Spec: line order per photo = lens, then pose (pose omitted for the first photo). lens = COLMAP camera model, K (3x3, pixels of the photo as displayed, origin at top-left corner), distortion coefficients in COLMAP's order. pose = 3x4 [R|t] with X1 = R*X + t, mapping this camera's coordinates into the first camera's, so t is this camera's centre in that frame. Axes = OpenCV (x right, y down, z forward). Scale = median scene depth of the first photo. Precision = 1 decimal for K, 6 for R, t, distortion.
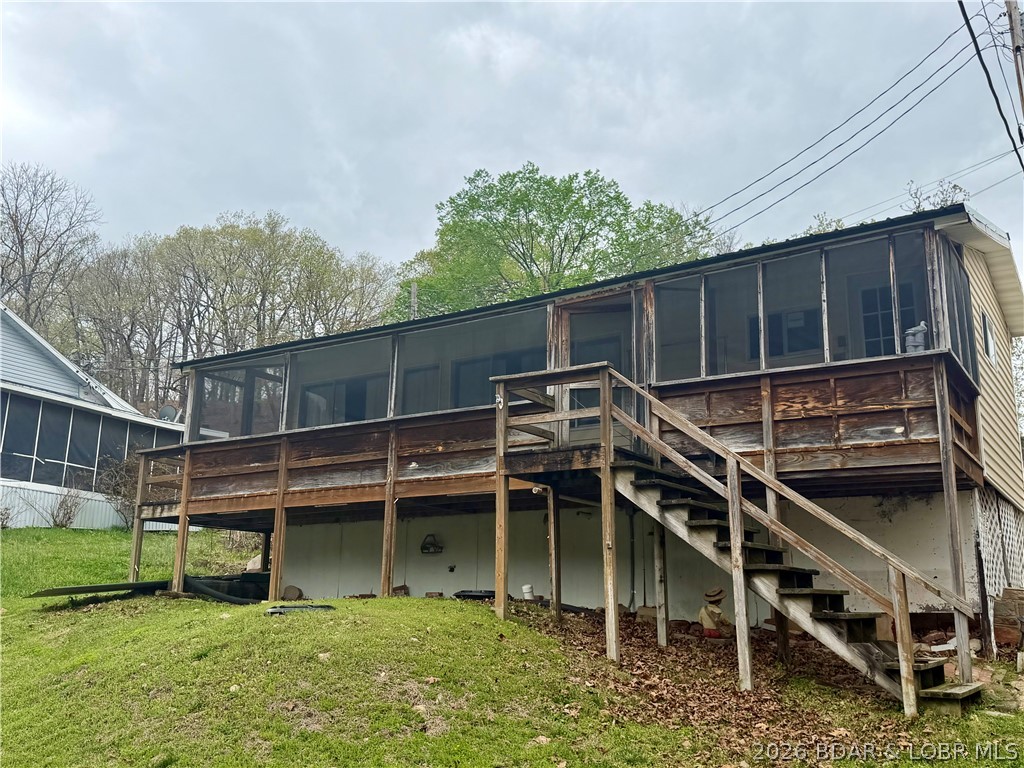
lens RADIAL K [[970.5, 0, 509.7], [0, 970.5, 387.7], [0, 0, 1]] dist [0.192730, -0.411097]
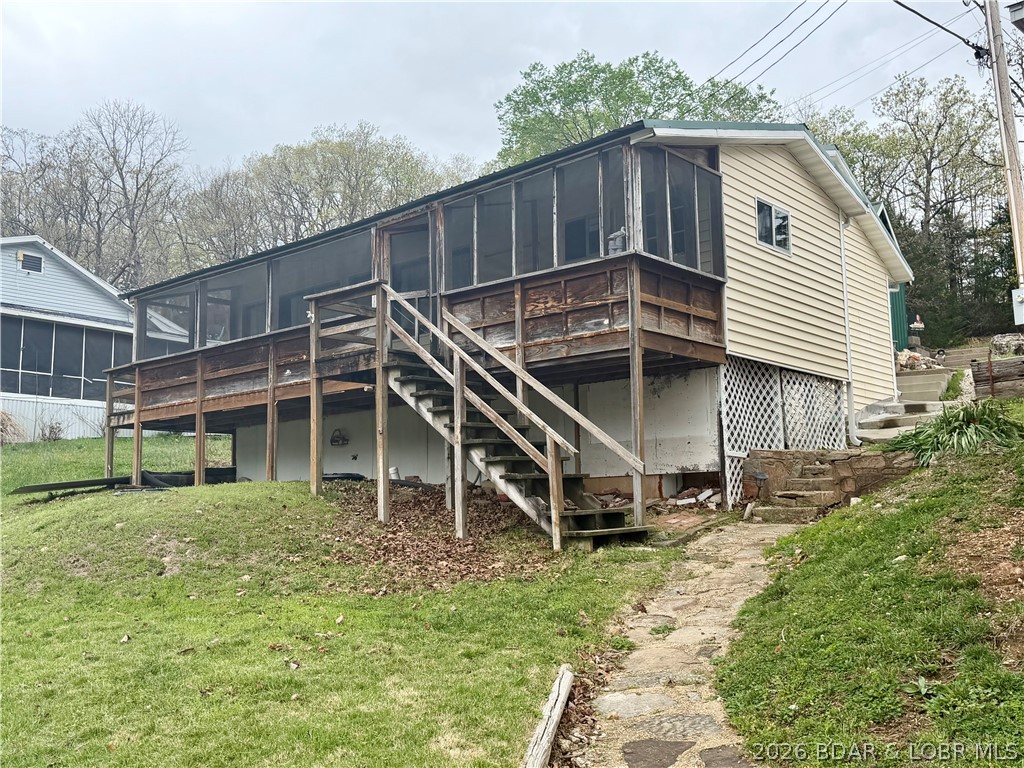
lens RADIAL K [[970.5, 0, 509.7], [0, 970.5, 387.7], [0, 0, 1]] dist [0.192730, -0.411097]
pose [[0.988513, -0.054720, -0.140880, 0.391077], [0.069651, 0.992205, 0.103332, -0.006402], [0.134128, -0.111958, 0.984619, -0.153024]]
